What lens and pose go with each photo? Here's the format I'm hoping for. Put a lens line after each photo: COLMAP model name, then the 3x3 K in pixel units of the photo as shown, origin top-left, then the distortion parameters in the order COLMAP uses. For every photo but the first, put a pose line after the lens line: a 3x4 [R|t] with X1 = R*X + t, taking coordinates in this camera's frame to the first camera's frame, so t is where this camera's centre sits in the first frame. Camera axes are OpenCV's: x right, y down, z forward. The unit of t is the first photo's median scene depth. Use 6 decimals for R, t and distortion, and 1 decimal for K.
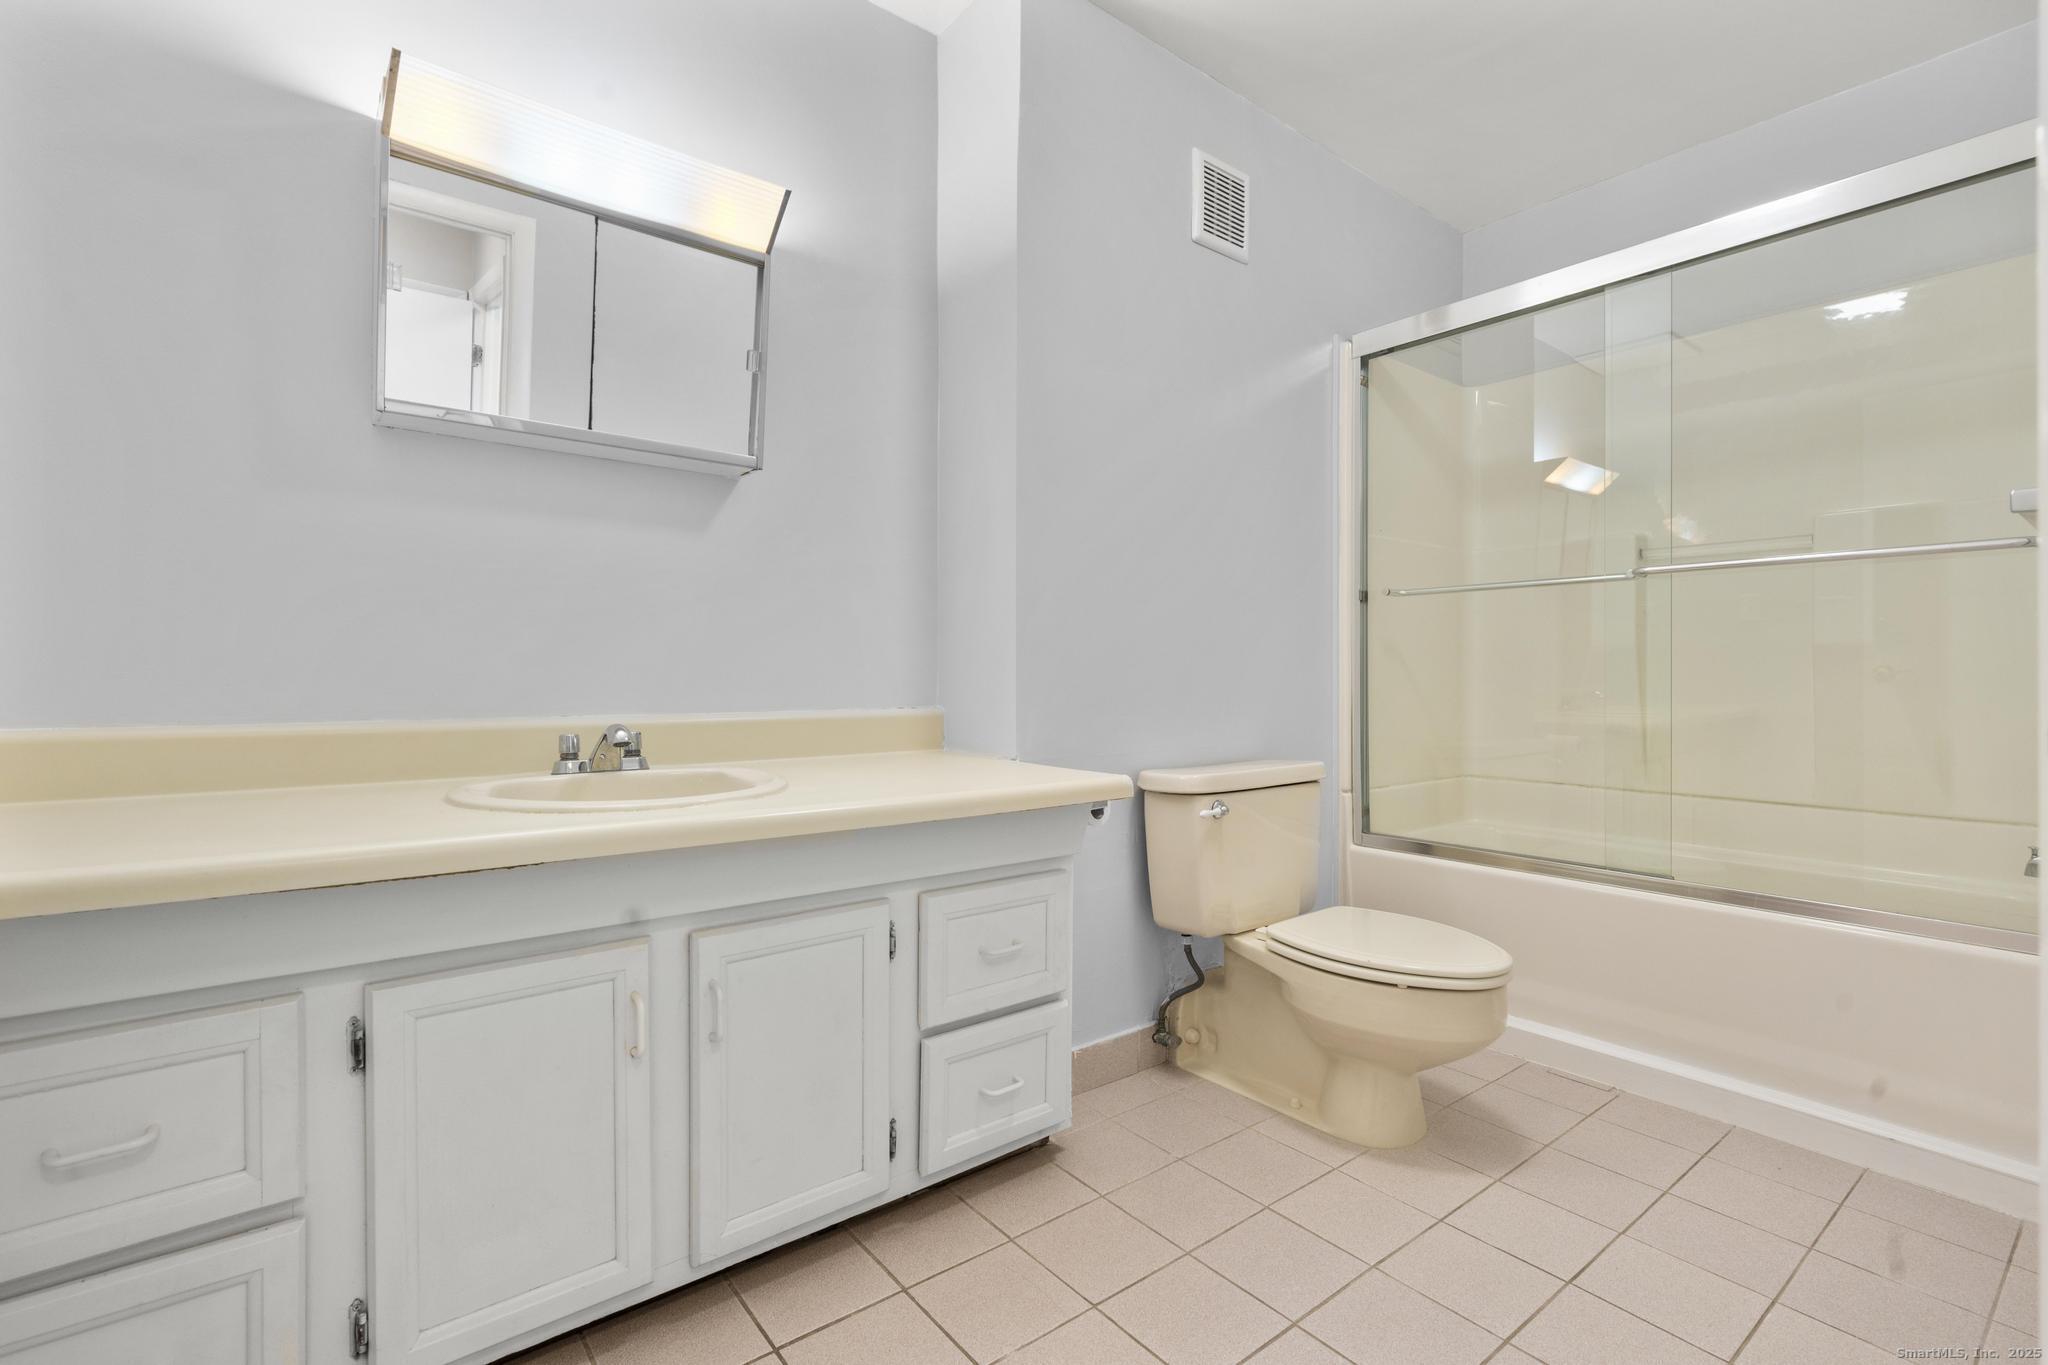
lens RADIAL K [[916.7, 0, 1024.0], [0, 916.7, 682.5], [0, 0, 1]] dist [-0.003197, 0.000491]
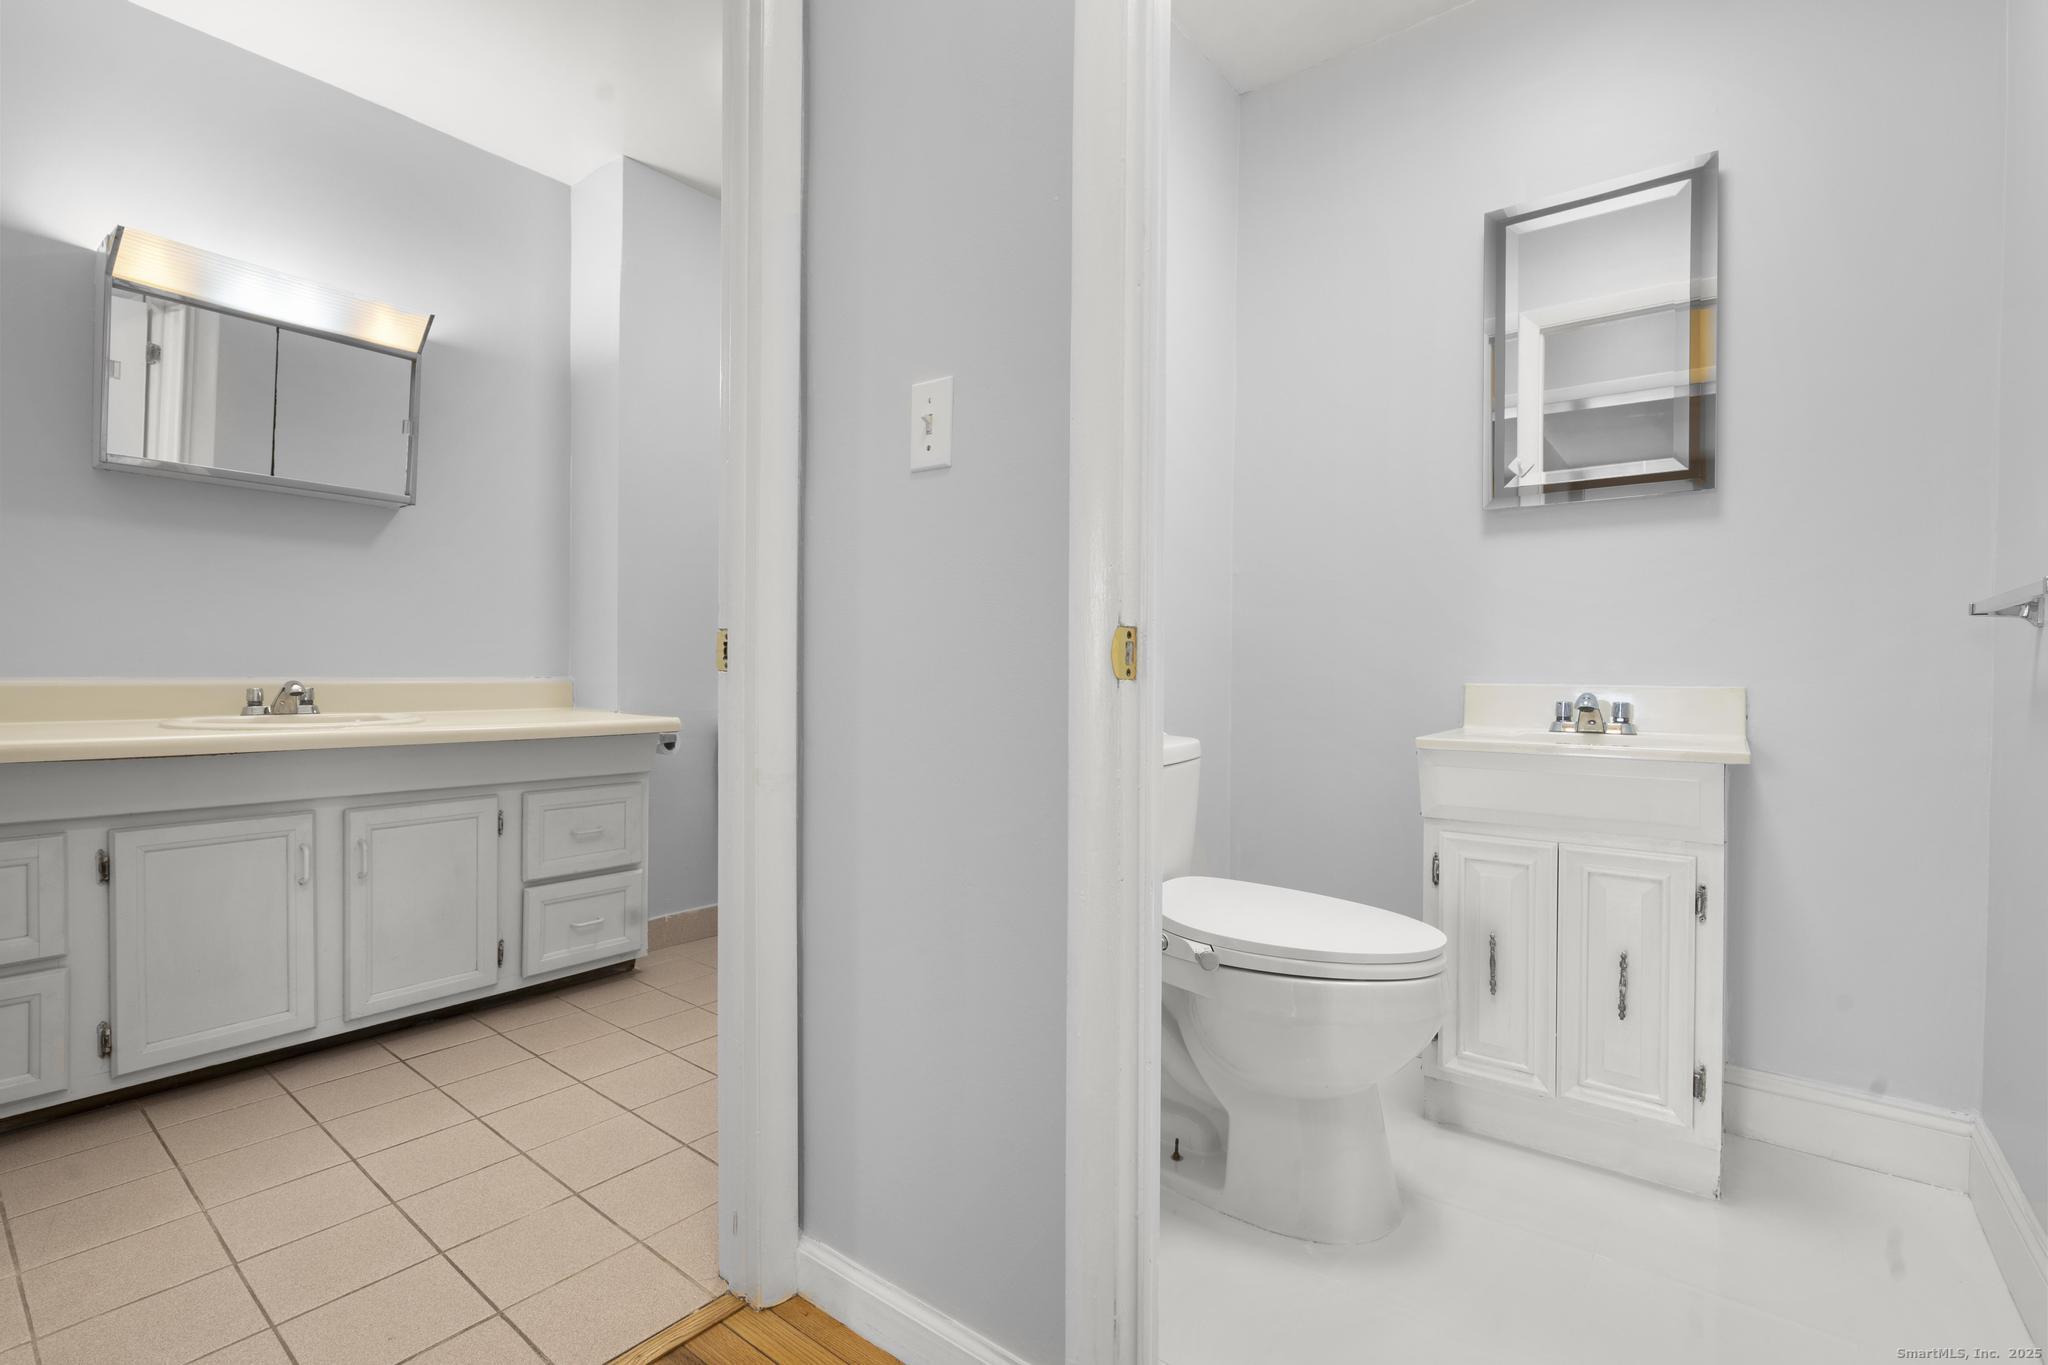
lens RADIAL K [[916.7, 0, 1024.0], [0, 916.7, 682.5], [0, 0, 1]] dist [-0.003197, 0.000491]
pose [[0.971985, 0.003597, 0.235014, 0.342522], [-0.004506, 0.999984, 0.003332, 0.037759], [-0.234999, -0.004298, 0.971986, -0.686044]]
